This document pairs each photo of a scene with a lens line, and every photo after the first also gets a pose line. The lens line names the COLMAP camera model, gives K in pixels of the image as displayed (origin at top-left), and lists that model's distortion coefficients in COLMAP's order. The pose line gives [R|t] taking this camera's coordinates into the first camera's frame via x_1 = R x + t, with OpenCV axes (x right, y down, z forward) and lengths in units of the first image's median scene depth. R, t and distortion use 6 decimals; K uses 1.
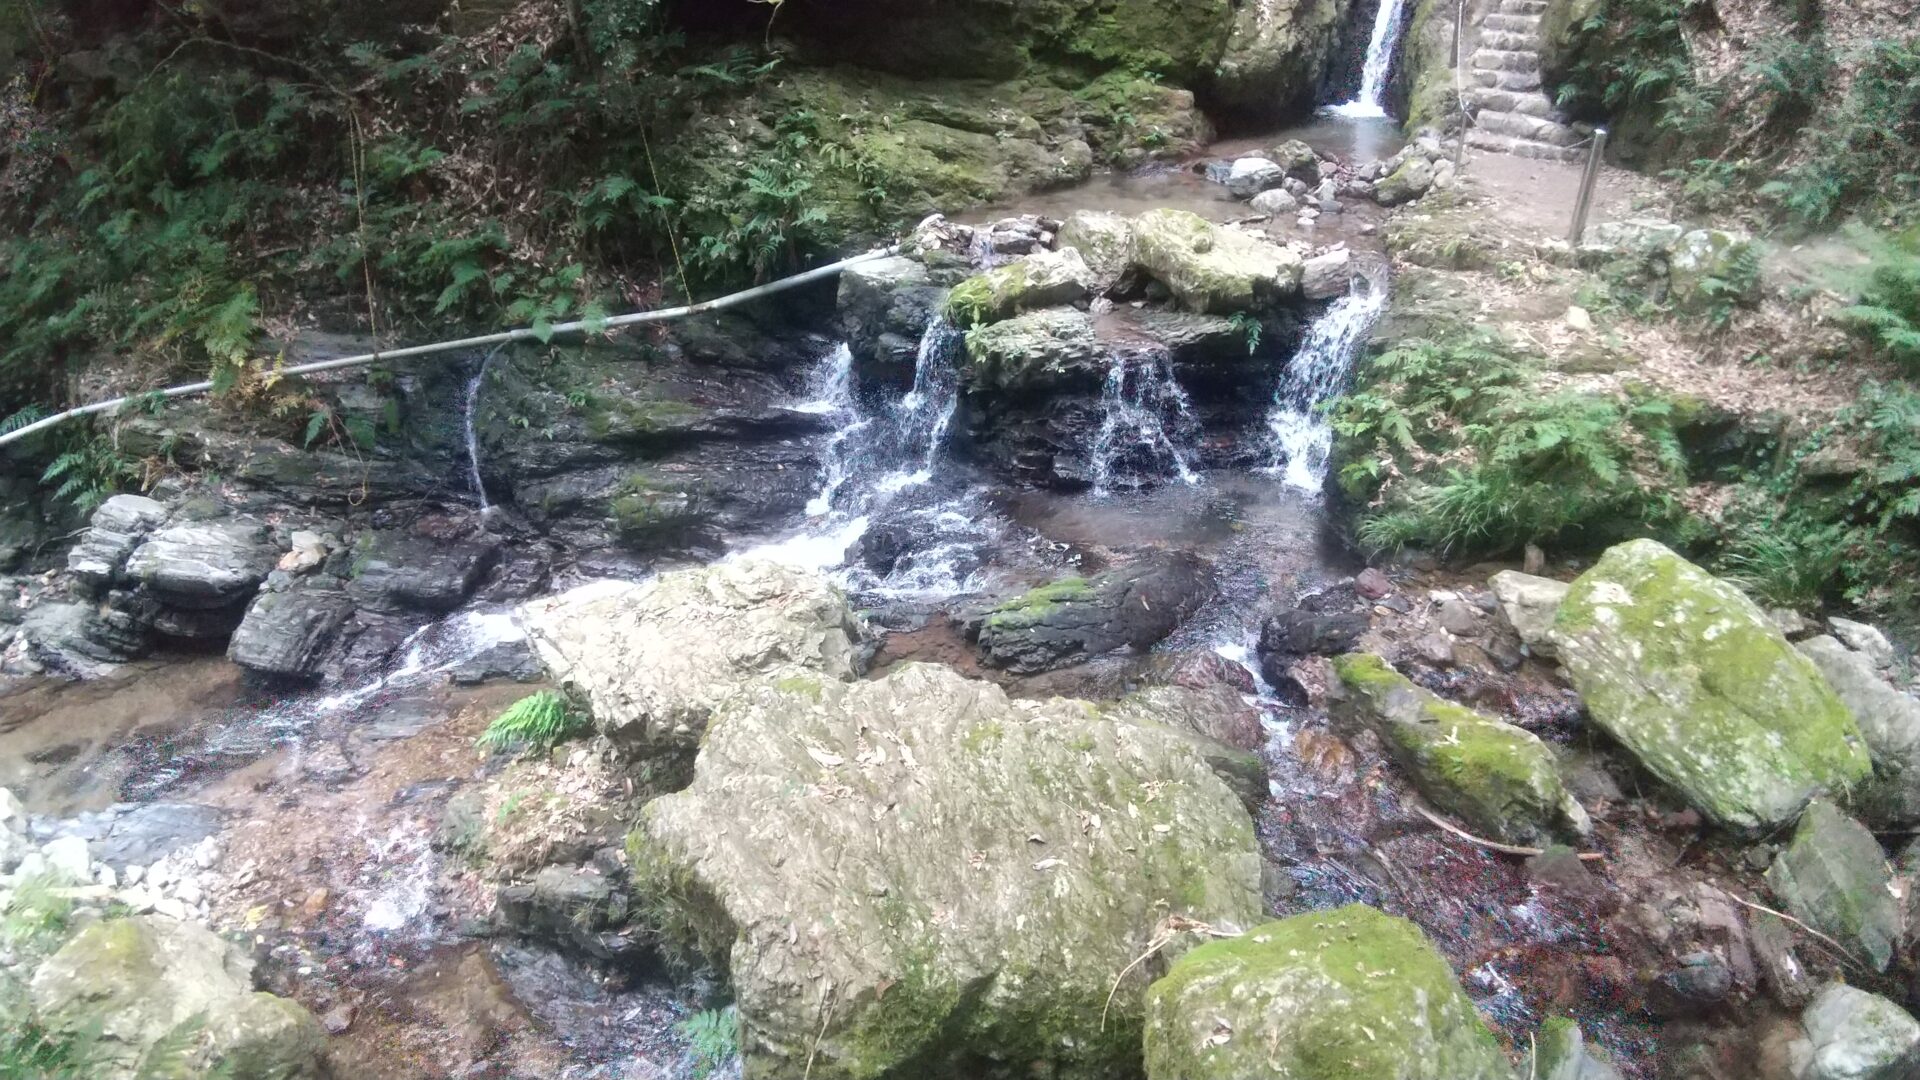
lens RADIAL K [[1086.5, 0, 960.2], [0, 1086.5, 541.8], [0, 0, 1]] dist [-0.125303, -0.005118]
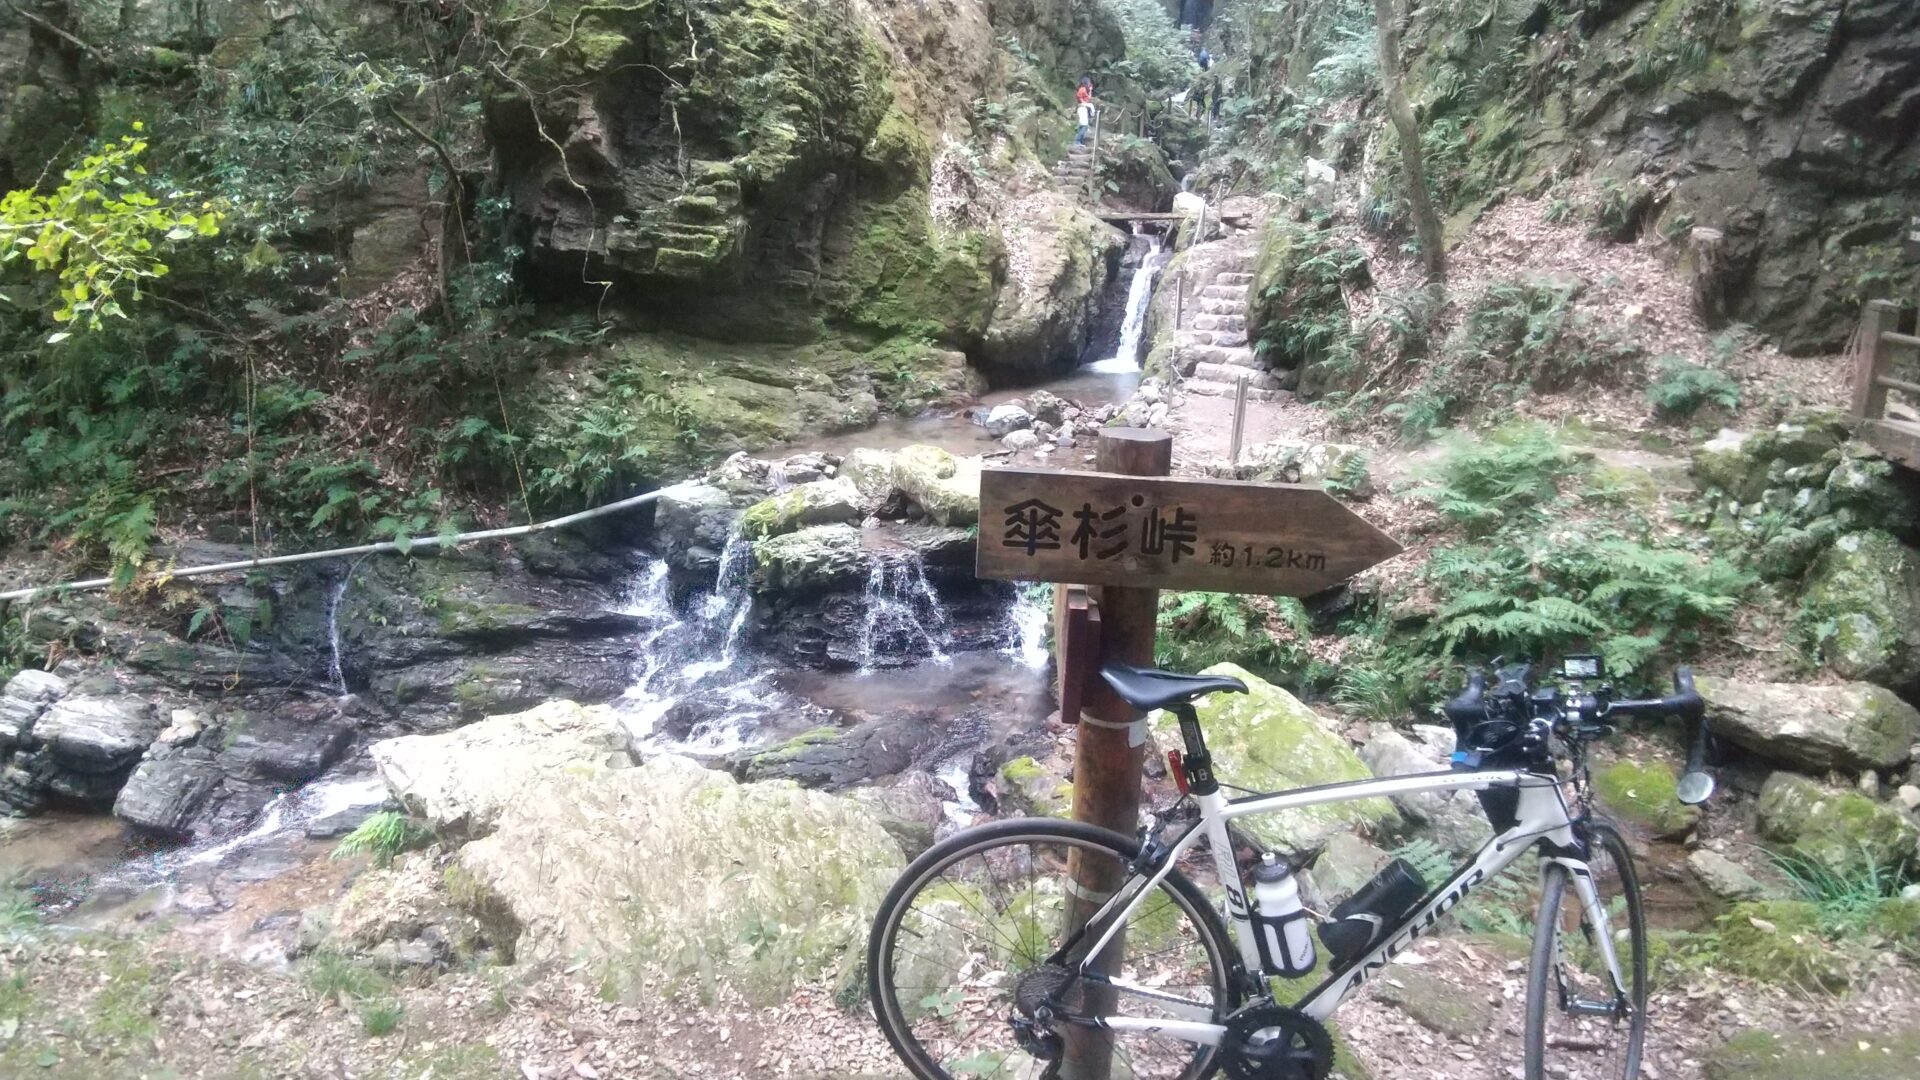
lens RADIAL K [[1086.5, 0, 973.8], [0, 1086.5, 538.1], [0, 0, 1]] dist [-0.125303, -0.005118]
pose [[0.991102, -0.007072, 0.132916, 0.085911], [0.036899, 0.974046, -0.223322, 0.083045], [-0.127887, 0.226239, 0.965640, -0.218273]]
